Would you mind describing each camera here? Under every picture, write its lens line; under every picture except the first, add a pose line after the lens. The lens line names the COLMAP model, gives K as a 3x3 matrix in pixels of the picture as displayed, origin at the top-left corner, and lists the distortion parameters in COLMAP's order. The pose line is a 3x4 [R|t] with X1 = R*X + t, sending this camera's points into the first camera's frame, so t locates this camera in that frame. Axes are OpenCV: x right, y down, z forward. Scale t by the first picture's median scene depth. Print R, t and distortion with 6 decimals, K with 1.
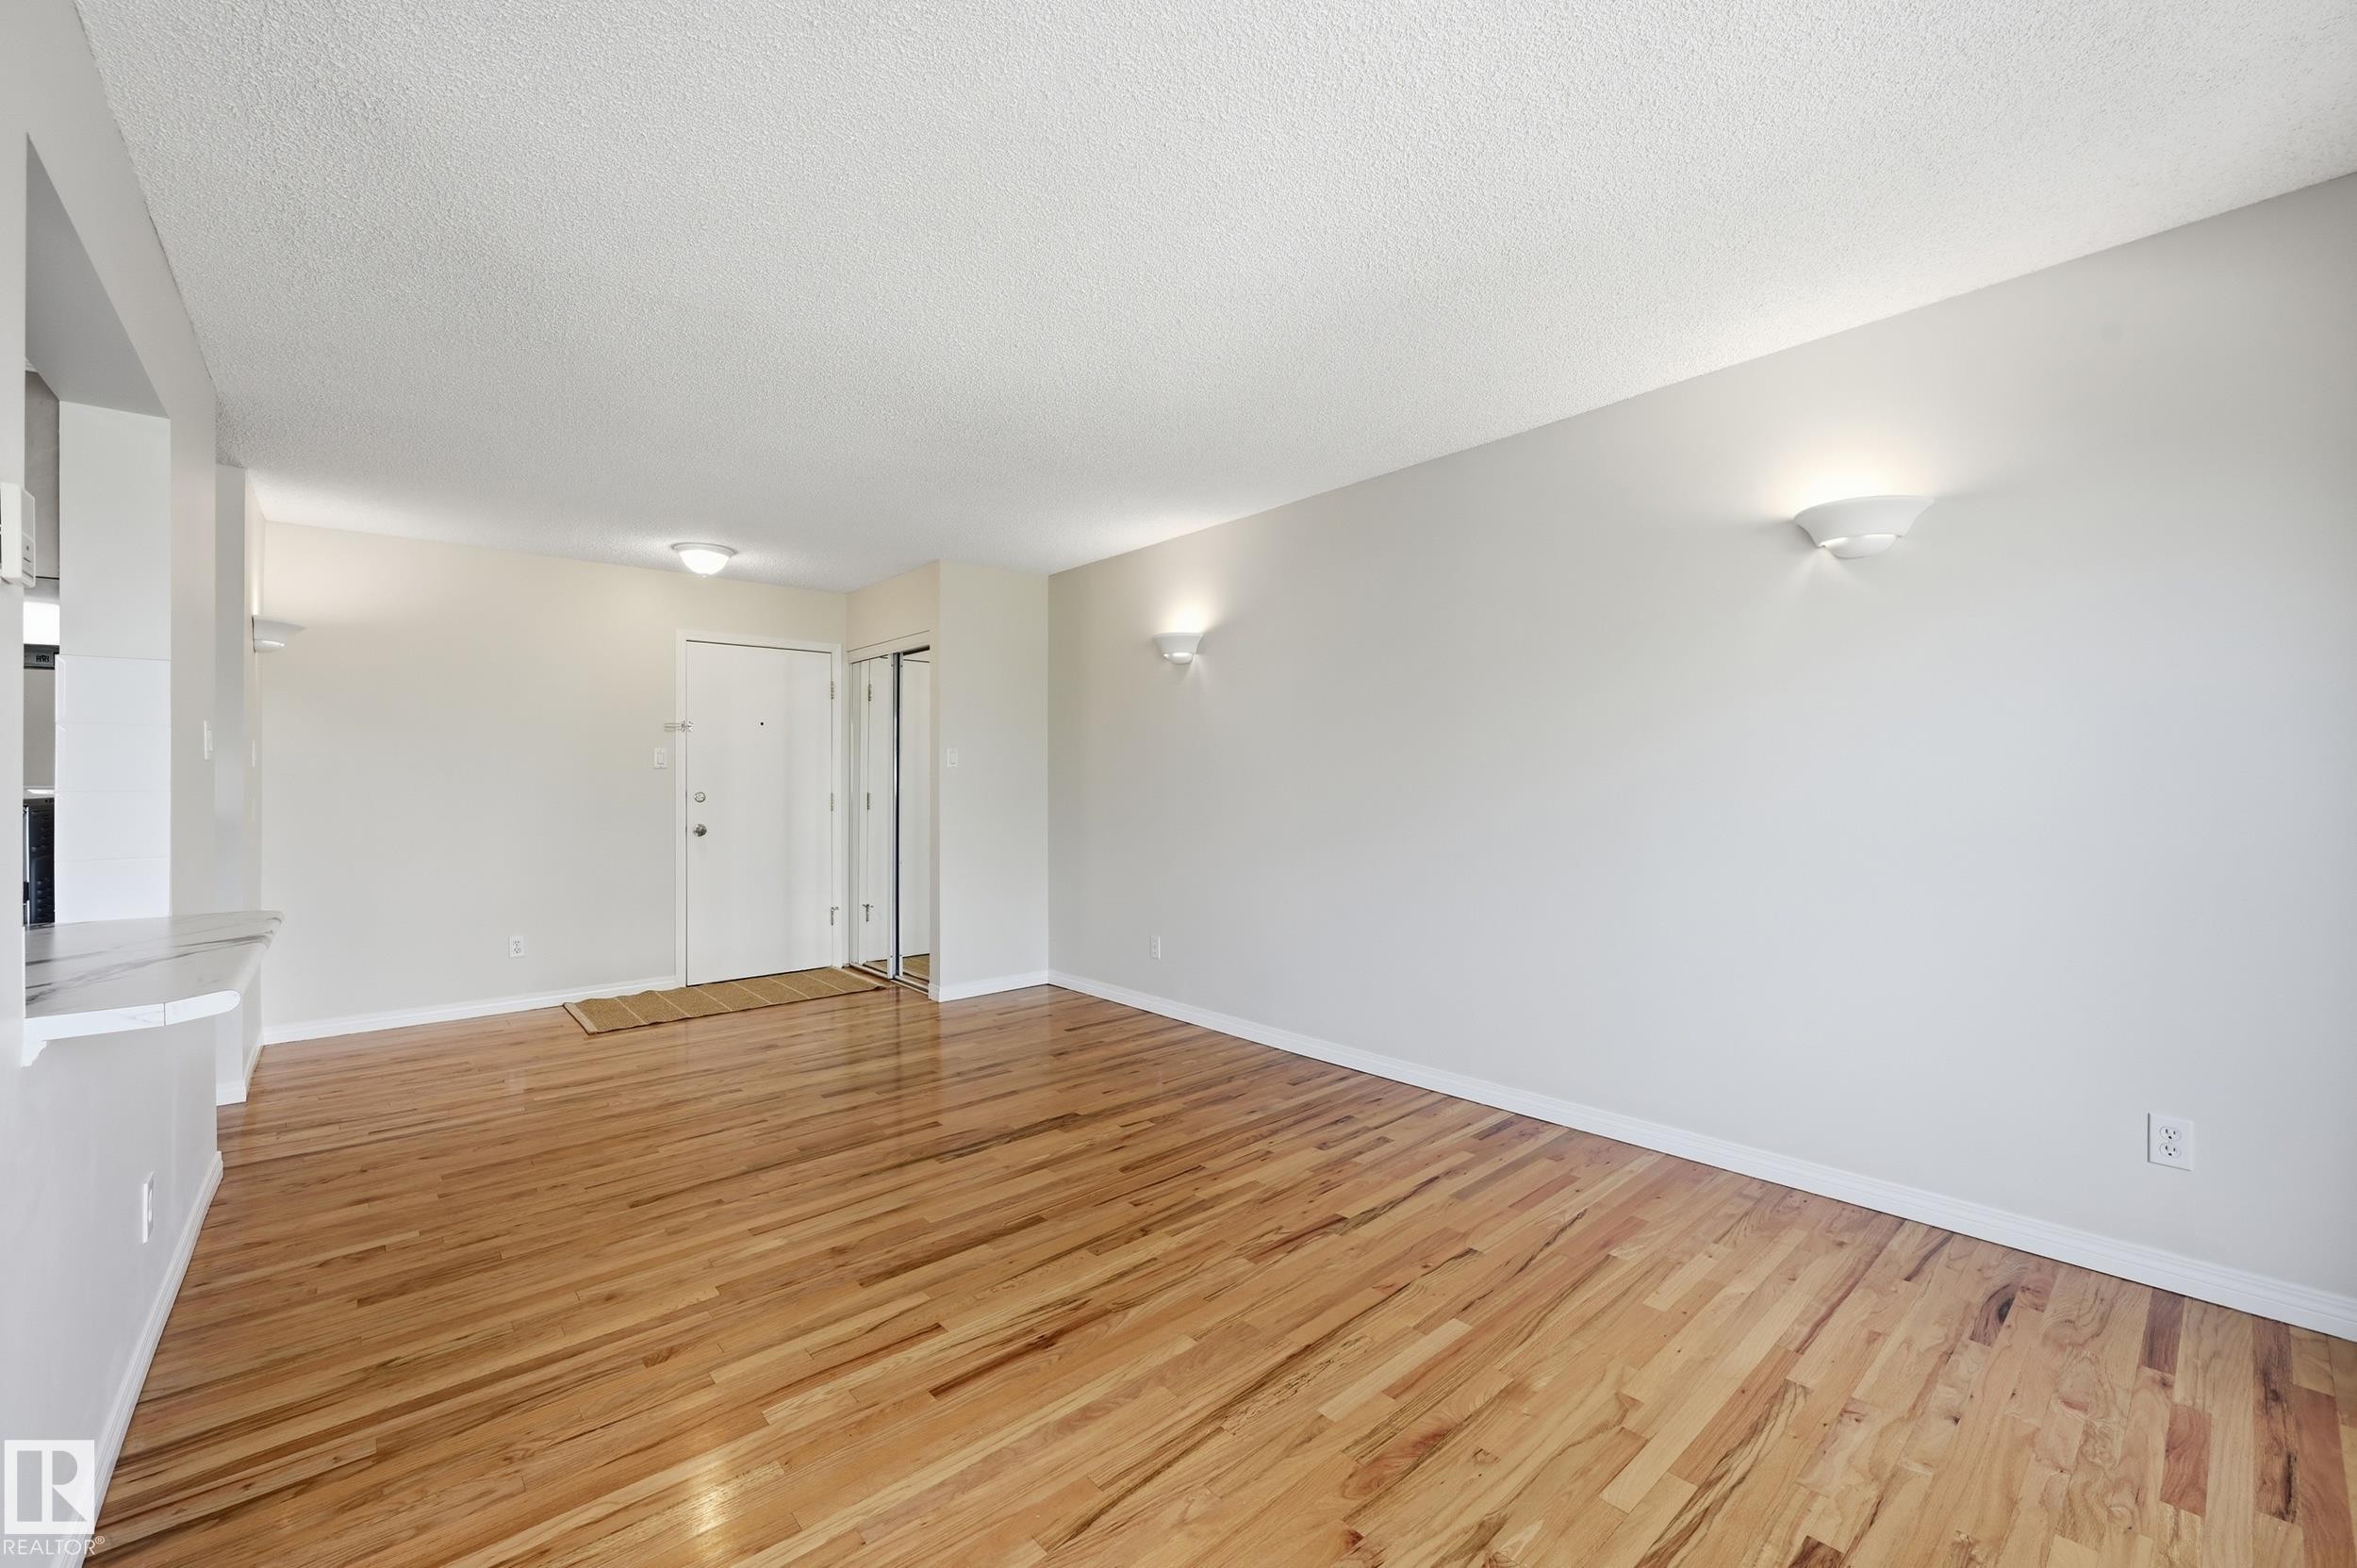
lens RADIAL K [[941.0, 0, 1179.5], [0, 941.0, 785.2], [0, 0, 1]] dist [-0.000070, -0.000085]
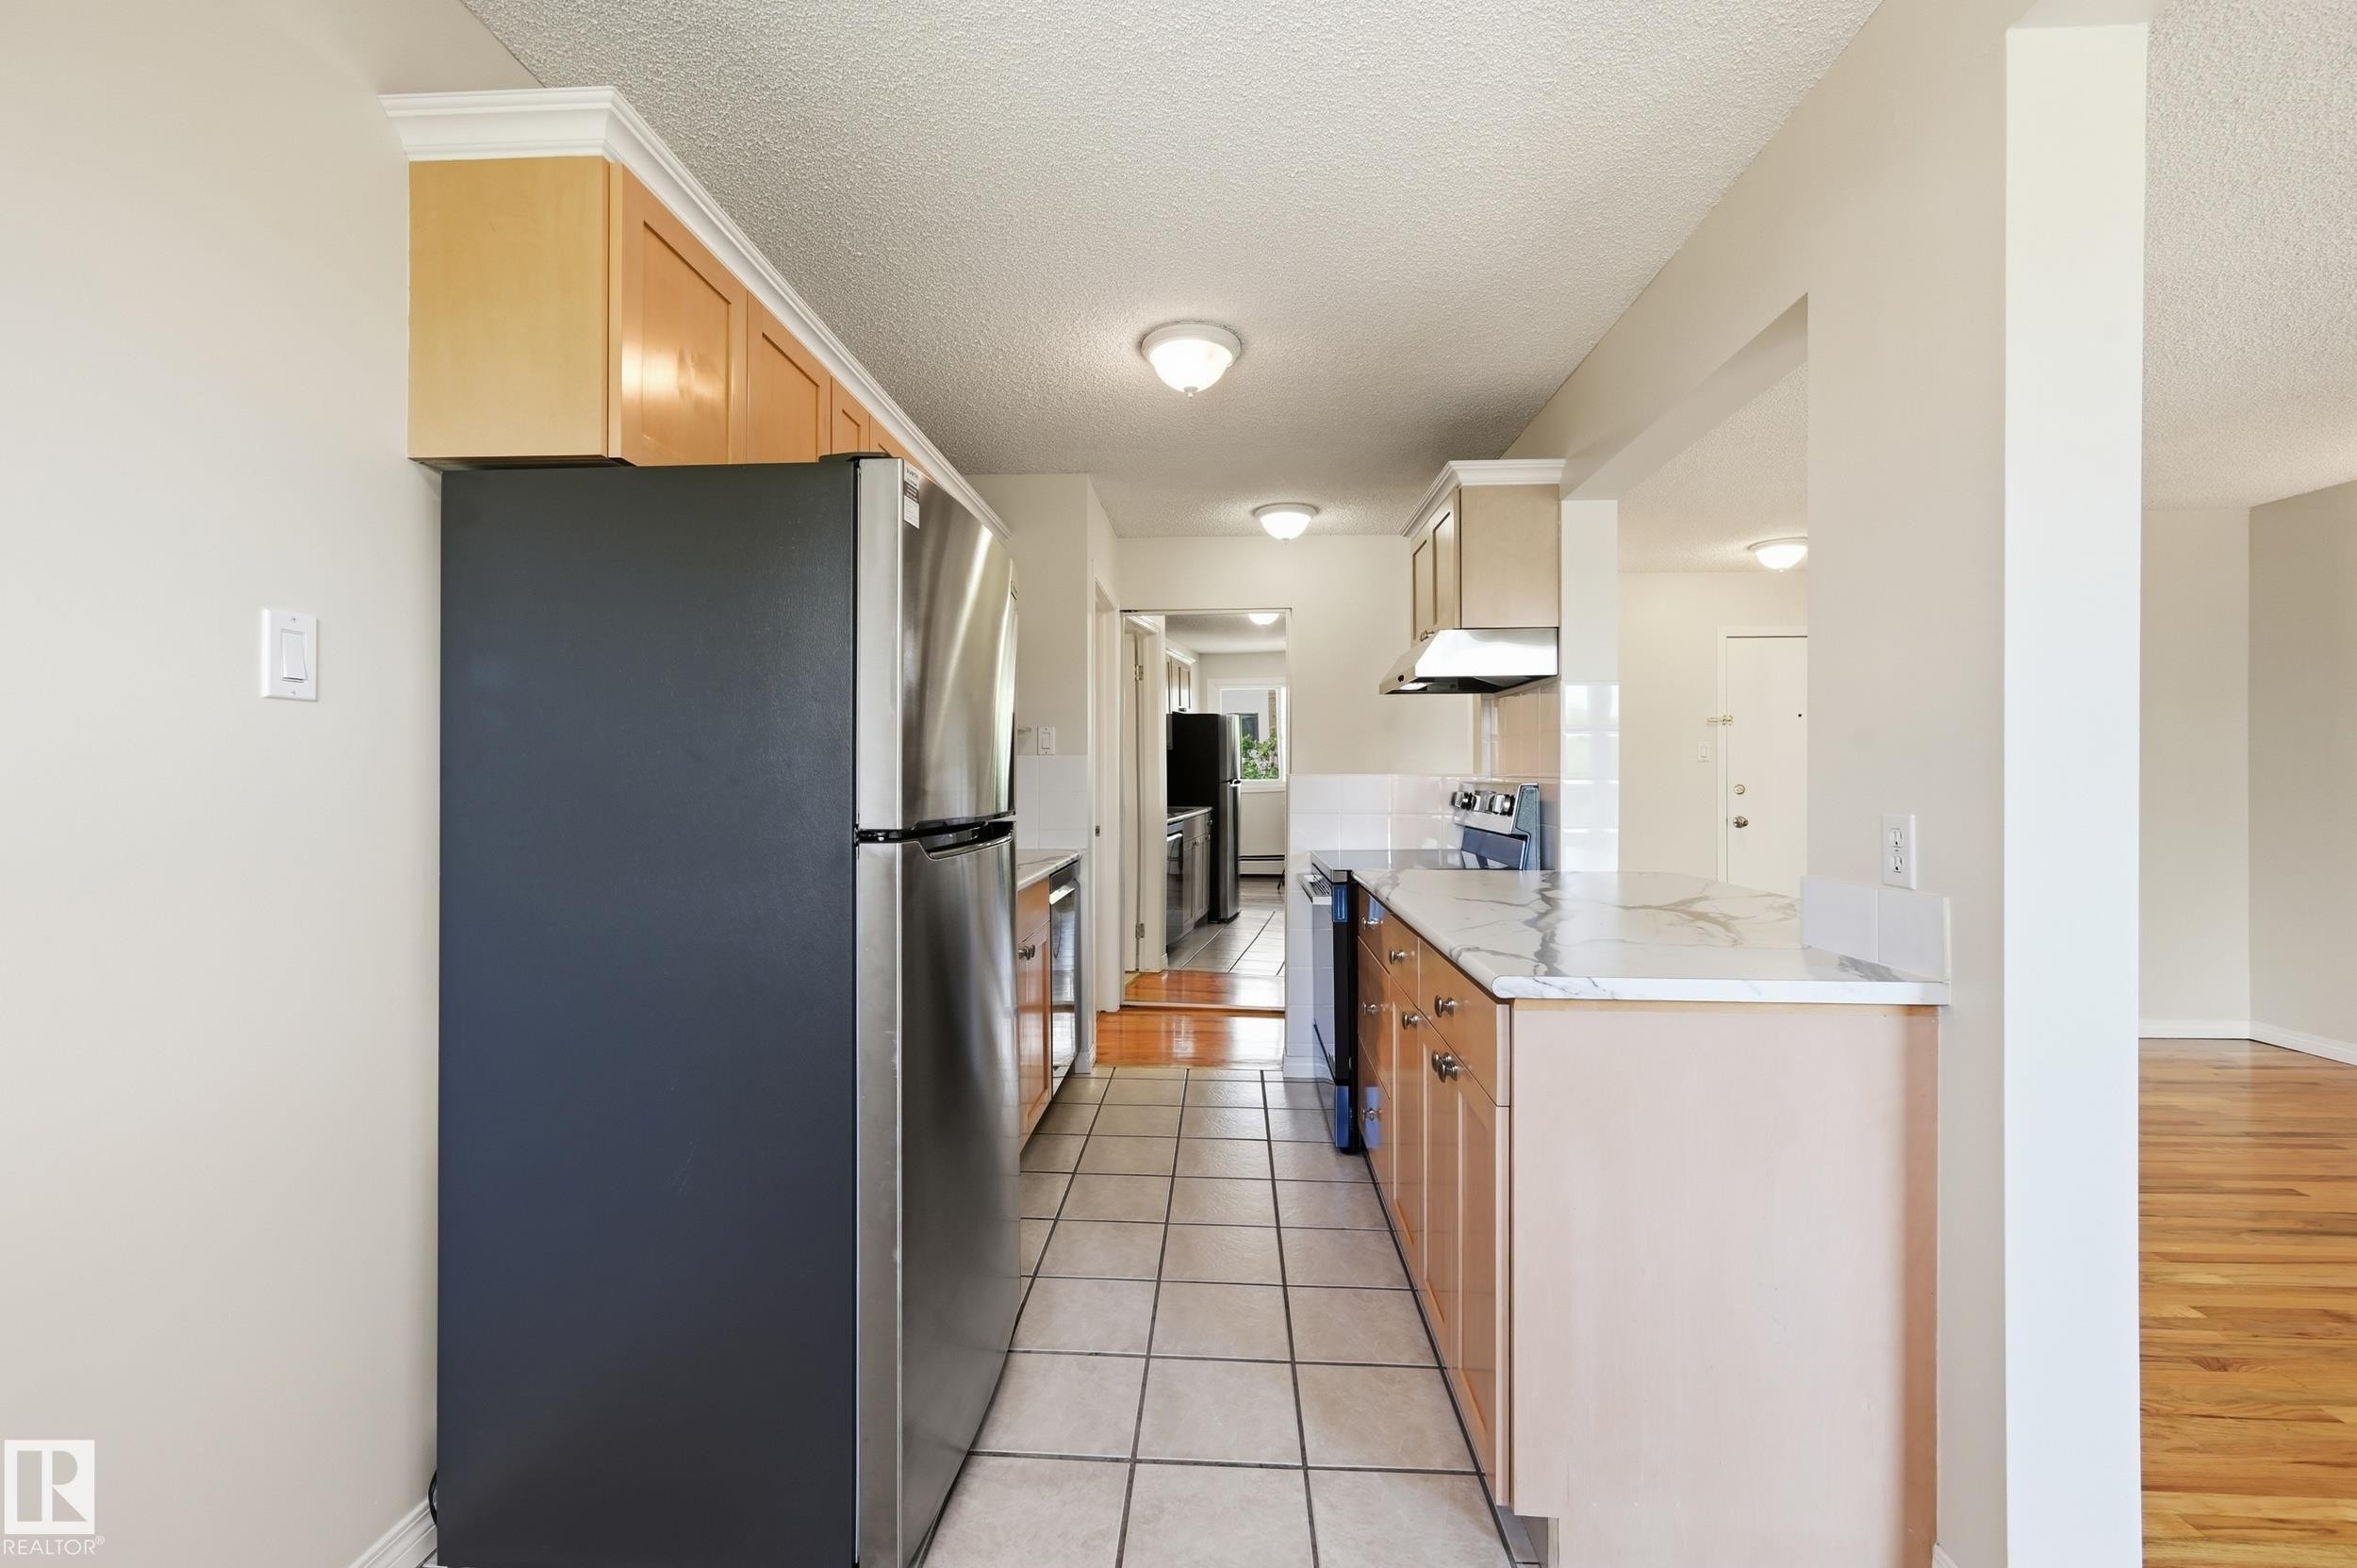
lens RADIAL K [[941.0, 0, 1177.0], [0, 941.0, 772.1], [0, 0, 1]] dist [-0.000070, -0.000085]
pose [[0.714430, -0.001011, -0.699706, -0.261202], [-0.005564, 0.999959, -0.007126, 0.005223], [0.699685, 0.008984, 0.714395, -0.180604]]
